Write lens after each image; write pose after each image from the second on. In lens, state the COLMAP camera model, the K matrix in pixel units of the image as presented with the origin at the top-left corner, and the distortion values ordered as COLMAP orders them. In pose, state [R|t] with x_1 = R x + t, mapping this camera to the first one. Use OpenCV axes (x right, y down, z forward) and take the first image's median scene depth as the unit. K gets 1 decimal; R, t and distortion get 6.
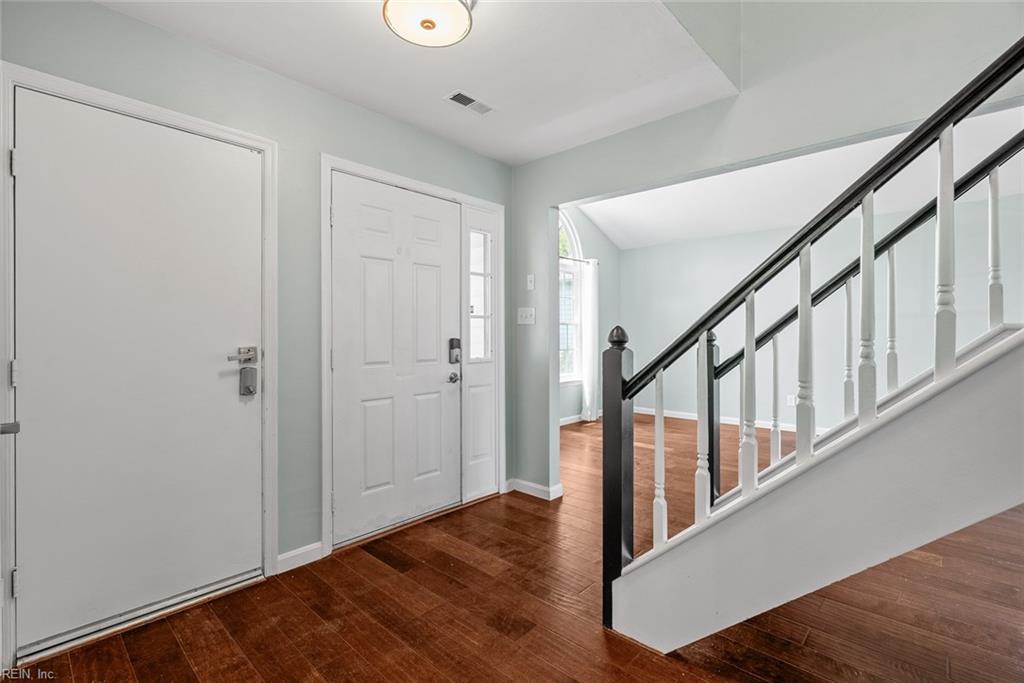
lens RADIAL K [[466.3, 0, 509.0], [0, 466.3, 339.2], [0, 0, 1]] dist [0.000426, 0.000886]
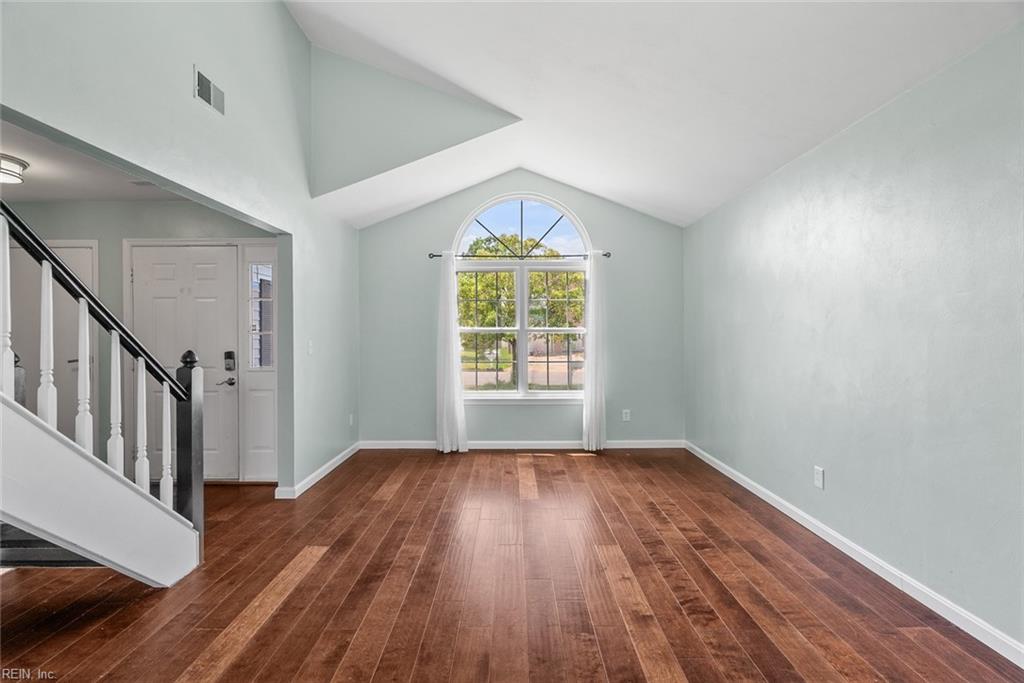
lens RADIAL K [[467.5, 0, 511.0], [0, 467.5, 336.4], [0, 0, 1]] dist [-0.001414, 0.000071]
pose [[0.680481, 0.002207, -0.732762, 1.366447], [-0.003403, 0.999994, -0.000149, -0.045626], [0.732757, 0.002595, 0.680485, 0.689829]]
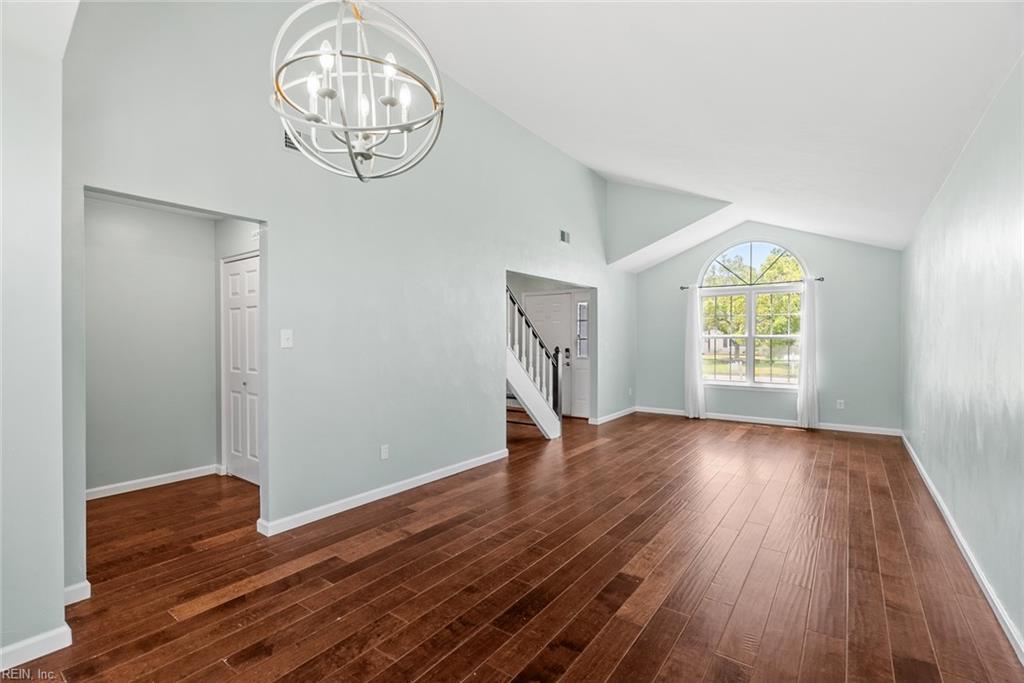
lens RADIAL K [[467.5, 0, 511.0], [0, 467.5, 336.4], [0, 0, 1]] dist [-0.001414, 0.000071]
pose [[0.122406, -0.003505, -0.992474, 2.348274], [-0.008720, 0.999951, -0.004607, -0.050956], [0.992442, 0.009218, 0.122369, 0.389560]]
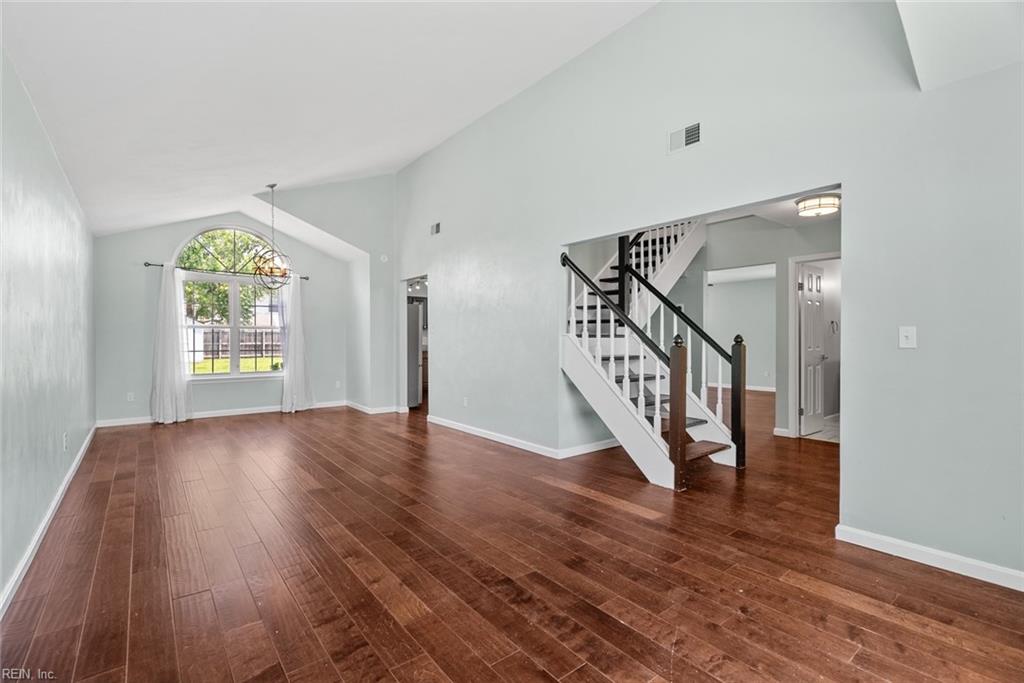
lens RADIAL K [[473.7, 0, 512.6], [0, 473.7, 343.5], [0, 0, 1]] dist [-0.003903, -0.000101]
pose [[-0.988686, -0.001082, 0.149994, 0.591142], [0.001810, 0.999815, 0.019146, -0.019579], [-0.149987, 0.019200, -0.988502, 2.073418]]
